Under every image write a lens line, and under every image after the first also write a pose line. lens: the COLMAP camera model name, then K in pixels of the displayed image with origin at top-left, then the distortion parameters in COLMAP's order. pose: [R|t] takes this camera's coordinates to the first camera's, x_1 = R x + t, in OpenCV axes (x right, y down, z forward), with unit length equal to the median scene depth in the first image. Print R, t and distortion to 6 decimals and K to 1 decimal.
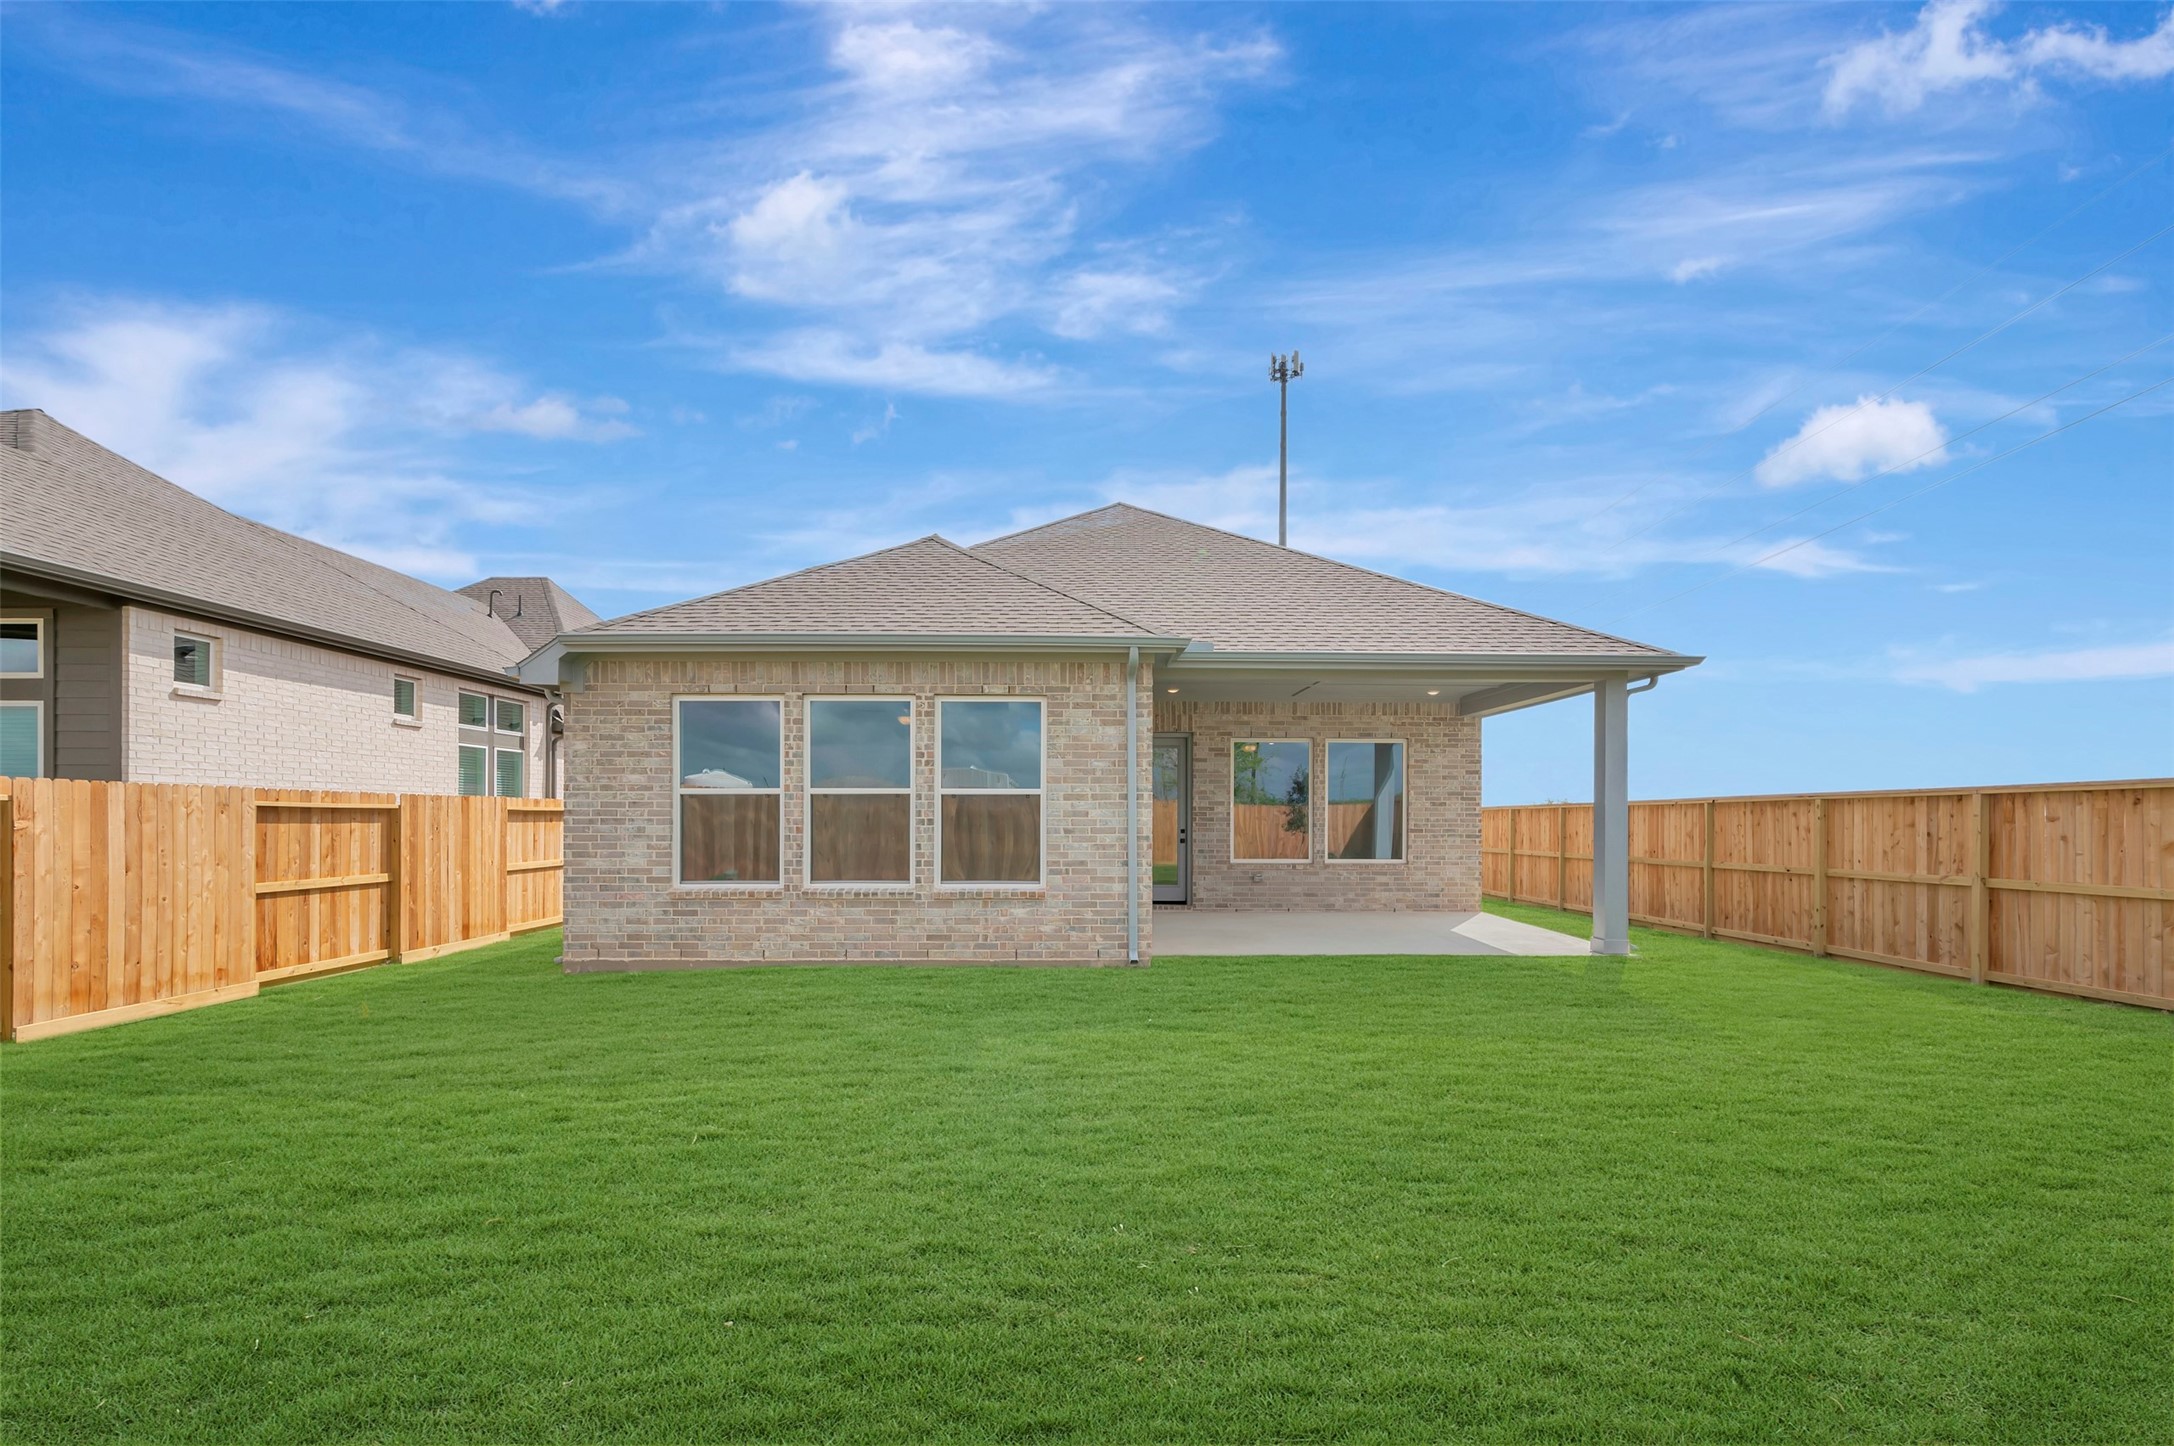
lens RADIAL K [[990.5, 0, 1109.2], [0, 990.5, 807.0], [0, 0, 1]] dist [-0.004475, -0.000268]
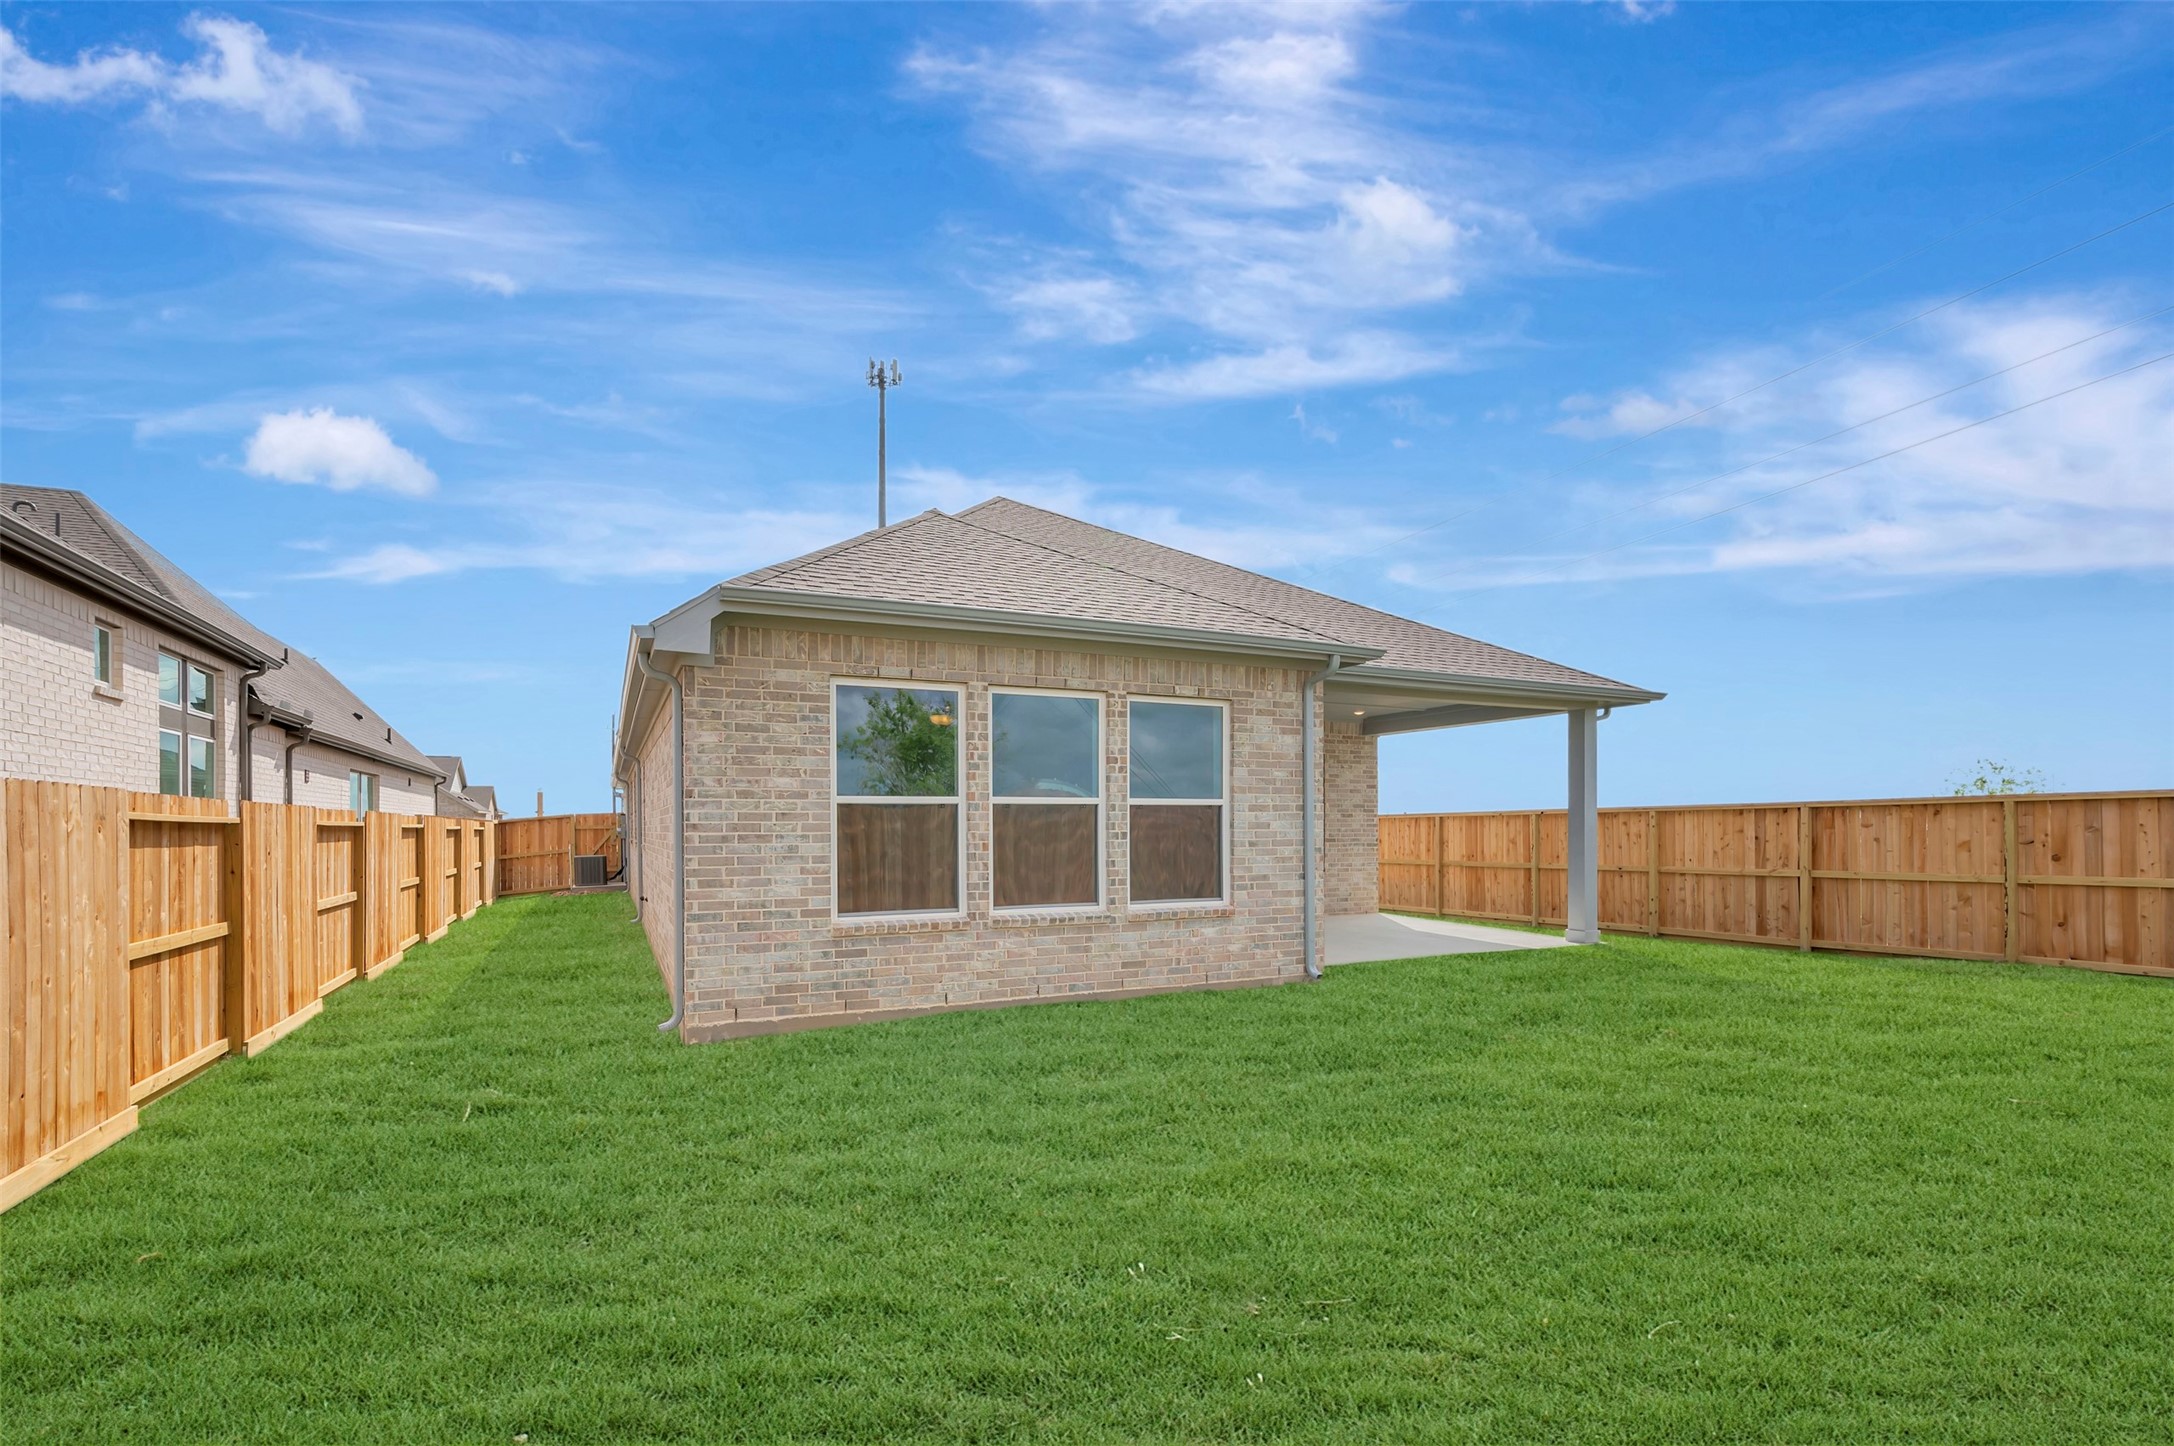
lens RADIAL K [[990.5, 0, 1094.3], [0, 990.5, 820.1], [0, 0, 1]] dist [-0.004475, -0.000268]
pose [[0.909466, -0.003018, 0.415767, -0.574589], [0.002813, 0.999995, 0.001105, 0.000157], [-0.415769, 0.000164, 0.909470, 0.198151]]
